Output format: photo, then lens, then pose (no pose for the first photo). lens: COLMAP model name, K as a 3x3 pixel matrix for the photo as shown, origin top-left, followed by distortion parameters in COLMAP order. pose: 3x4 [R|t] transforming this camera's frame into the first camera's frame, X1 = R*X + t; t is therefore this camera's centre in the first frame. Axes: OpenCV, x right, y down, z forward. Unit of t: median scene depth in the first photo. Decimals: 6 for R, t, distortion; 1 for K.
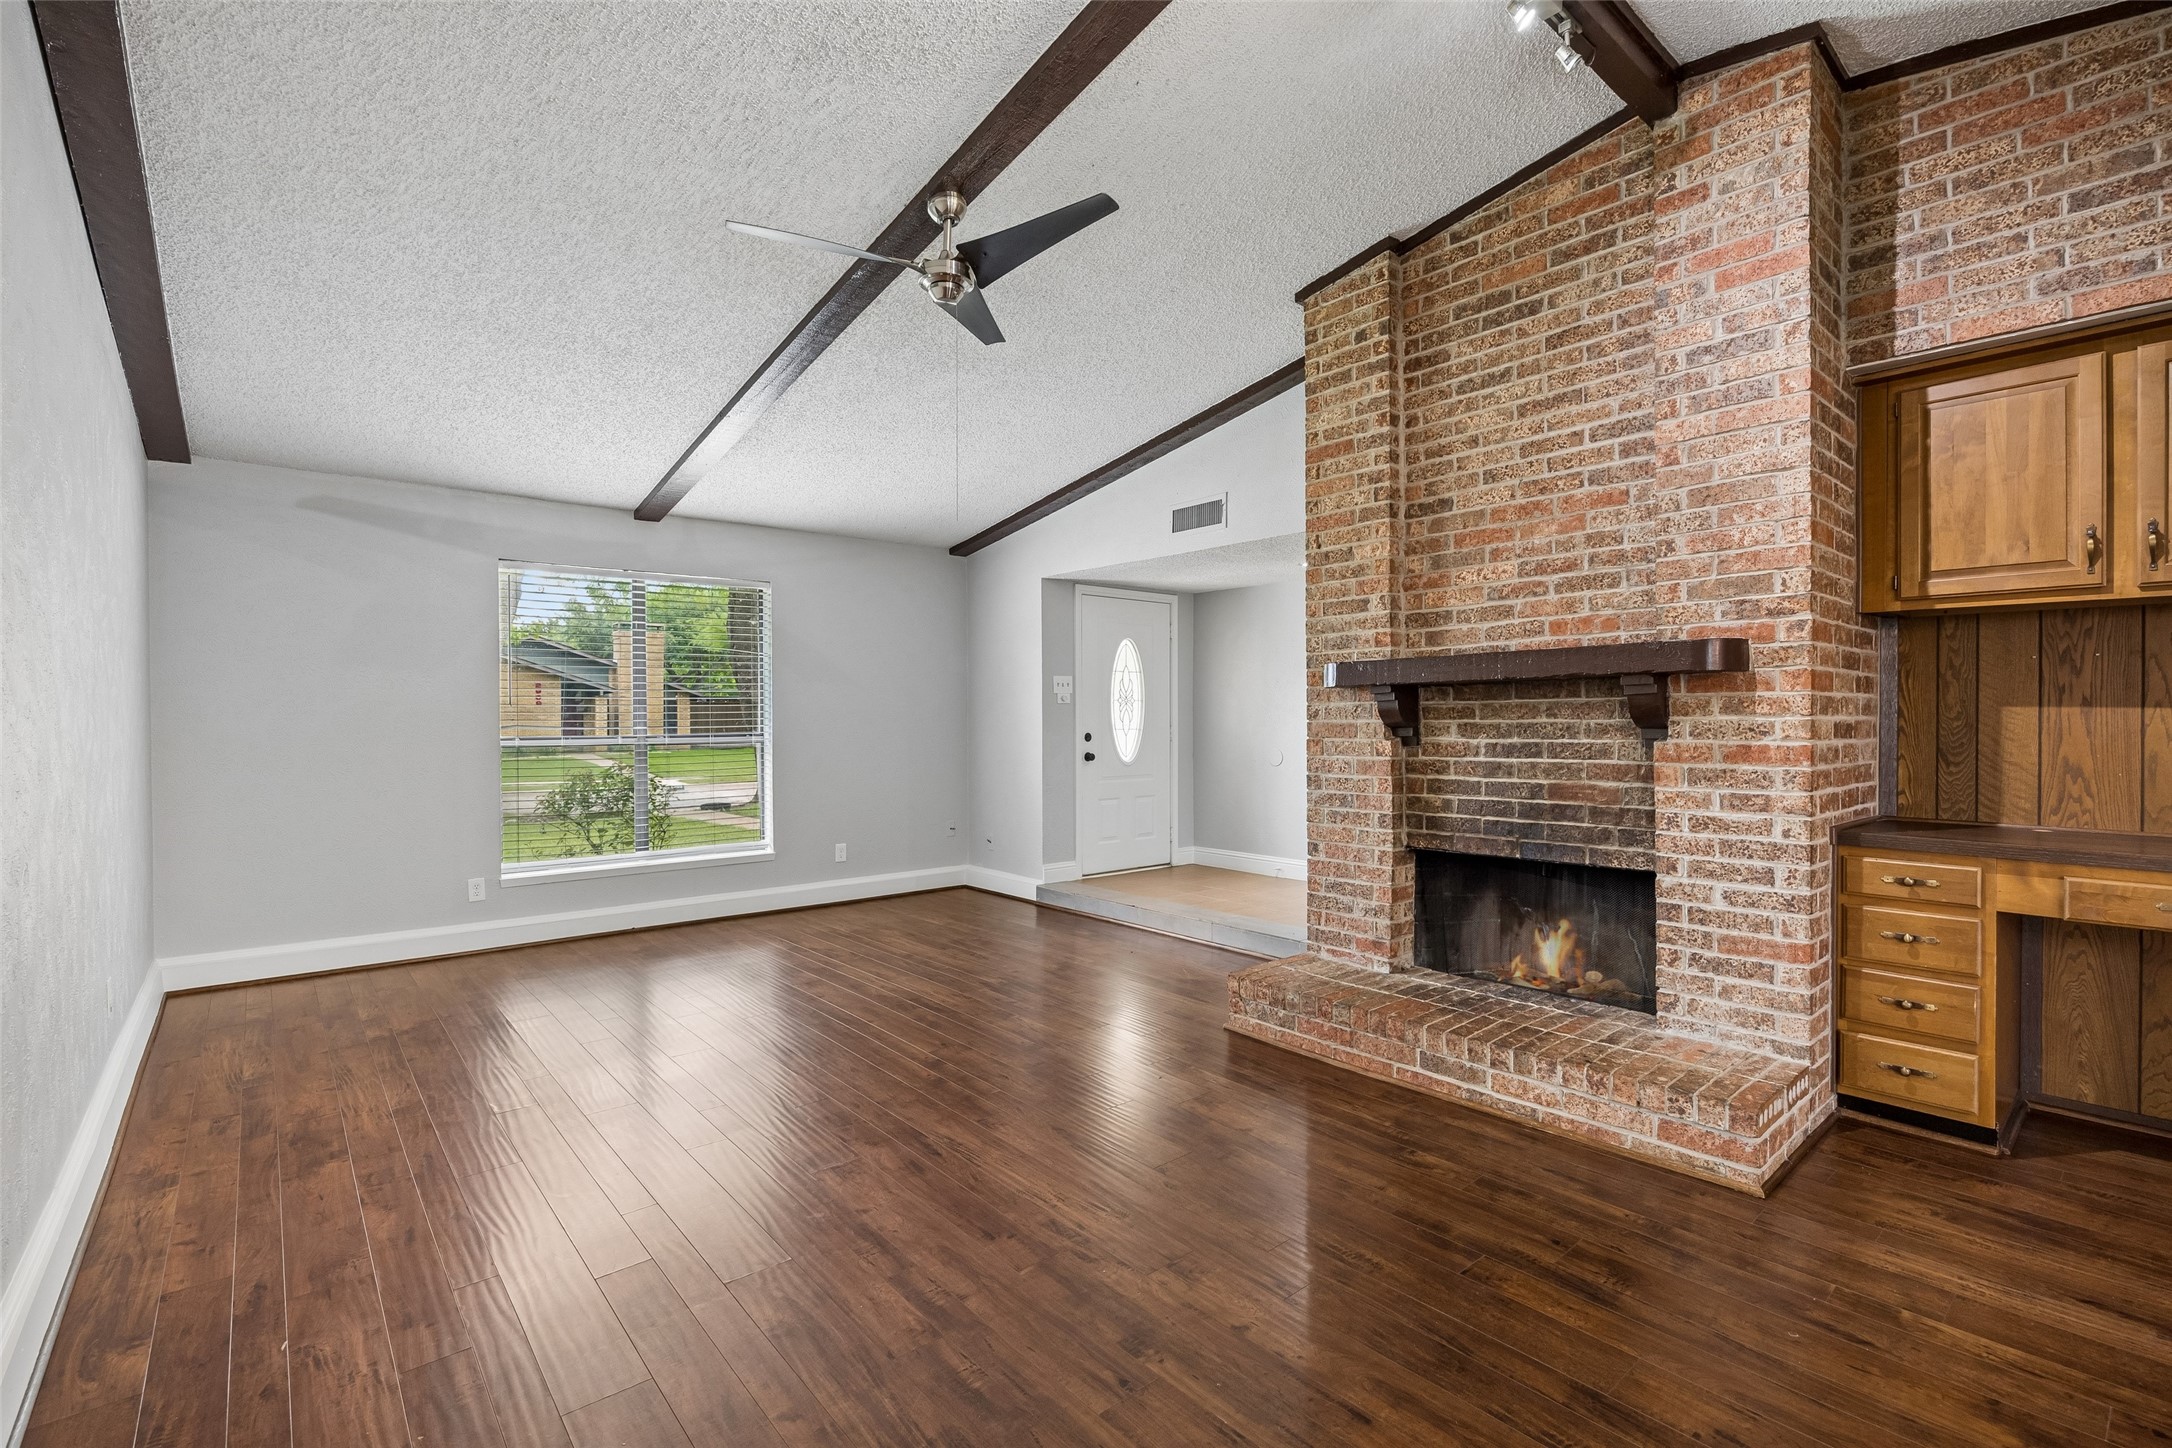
lens RADIAL K [[973.5, 0, 1073.7], [0, 973.5, 721.3], [0, 0, 1]] dist [-0.014524, 0.001855]
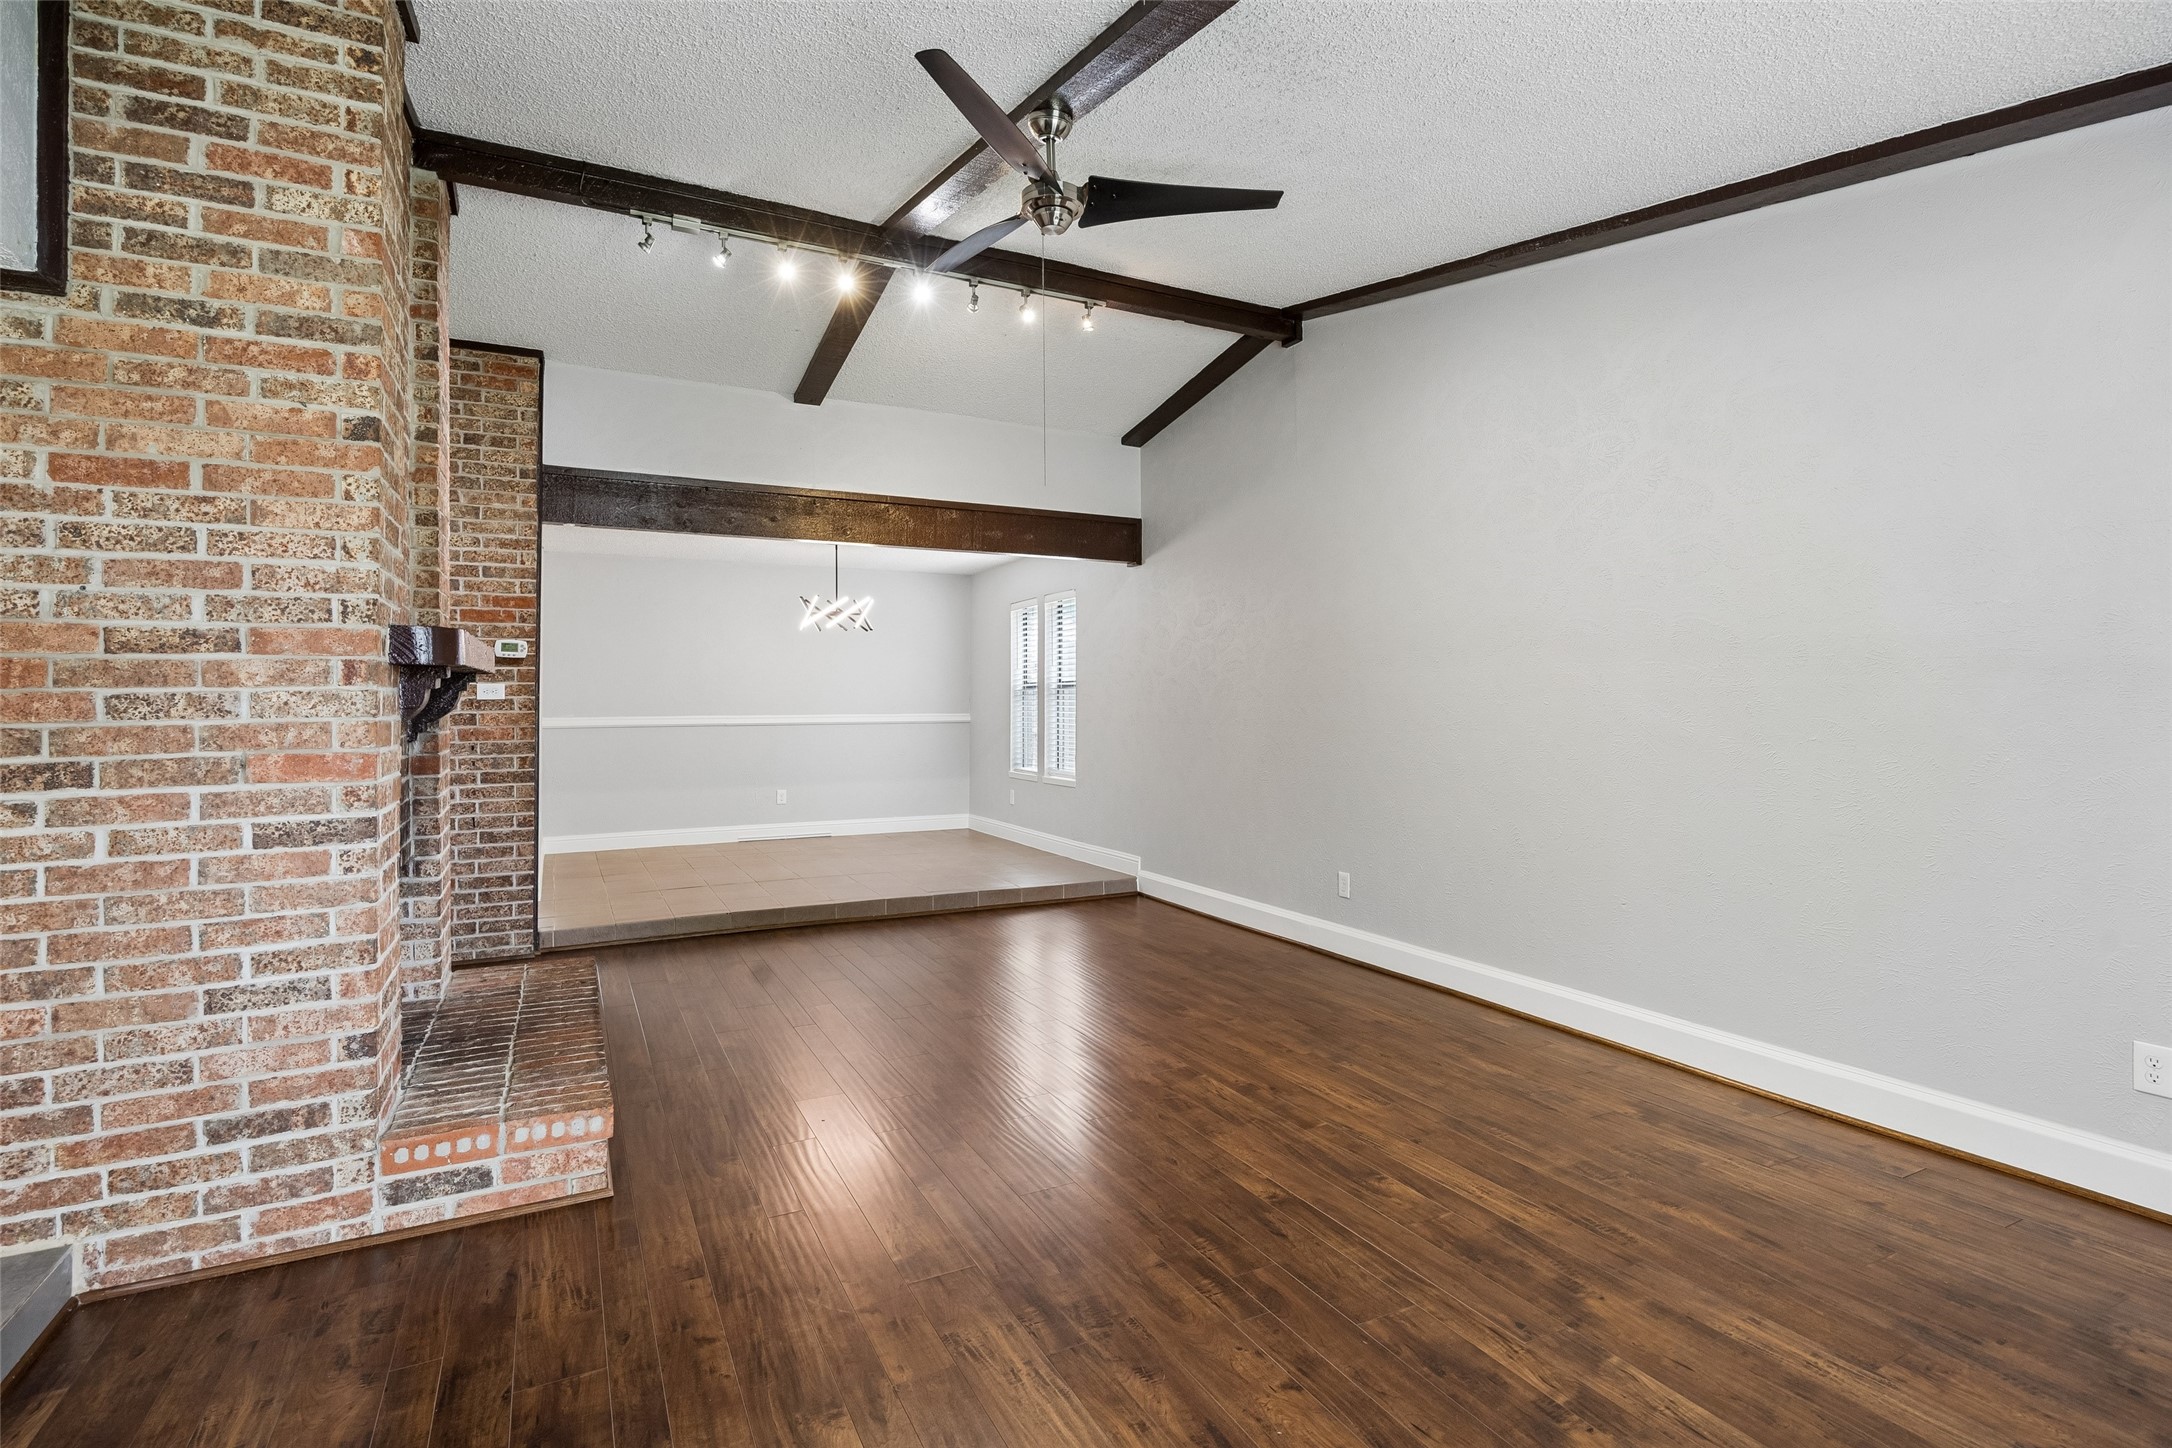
lens RADIAL K [[1045.3, 0, 1106.0], [0, 1045.3, 683.1], [0, 0, 1]] dist [-0.010875, -0.000070]
pose [[-0.977996, 0.013864, 0.208162, -0.324332], [0.010649, 0.999806, -0.016555, -0.007469], [-0.208351, -0.013974, -0.977954, 1.680227]]
